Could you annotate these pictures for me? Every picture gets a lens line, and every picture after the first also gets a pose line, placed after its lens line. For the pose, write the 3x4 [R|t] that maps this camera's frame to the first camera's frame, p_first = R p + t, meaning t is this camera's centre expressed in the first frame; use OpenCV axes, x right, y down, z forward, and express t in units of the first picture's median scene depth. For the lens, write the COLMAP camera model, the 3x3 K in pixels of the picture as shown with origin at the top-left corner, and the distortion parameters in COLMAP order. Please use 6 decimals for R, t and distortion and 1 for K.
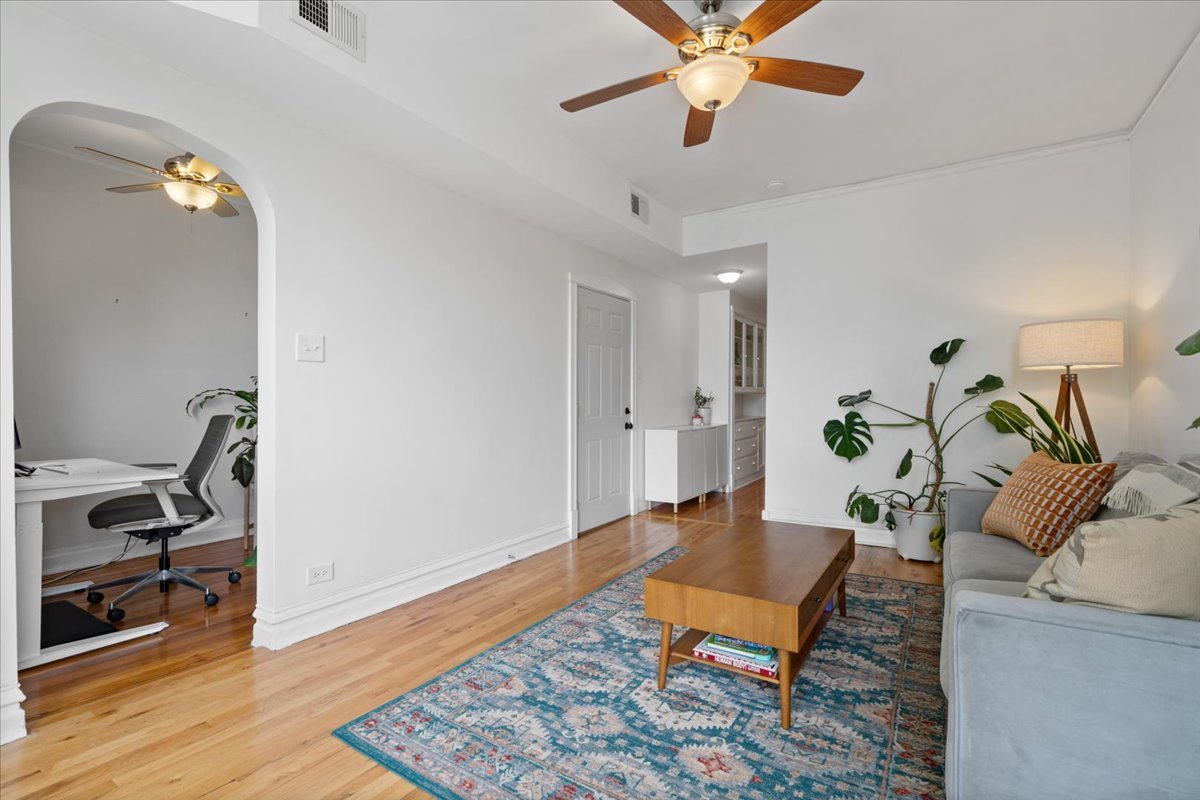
lens RADIAL K [[539.5, 0, 600.0], [0, 539.5, 400.0], [0, 0, 1]] dist [-0.002863, 0.000487]
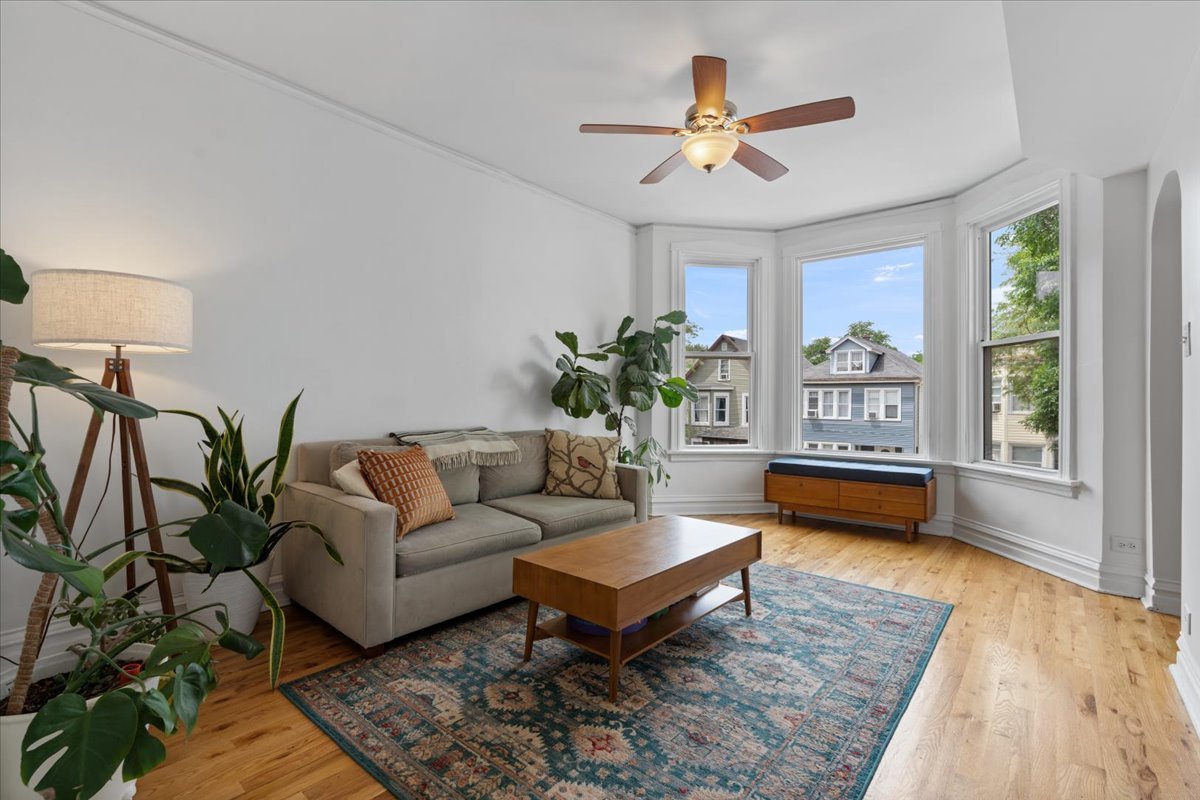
lens RADIAL K [[539.5, 0, 600.0], [0, 539.5, 400.0], [0, 0, 1]] dist [-0.002863, 0.000487]
pose [[-0.991568, -0.004497, 0.129512, 0.254799], [-0.004944, 0.999983, -0.003135, 0.002497], [-0.129496, -0.003749, -0.991573, 1.961720]]
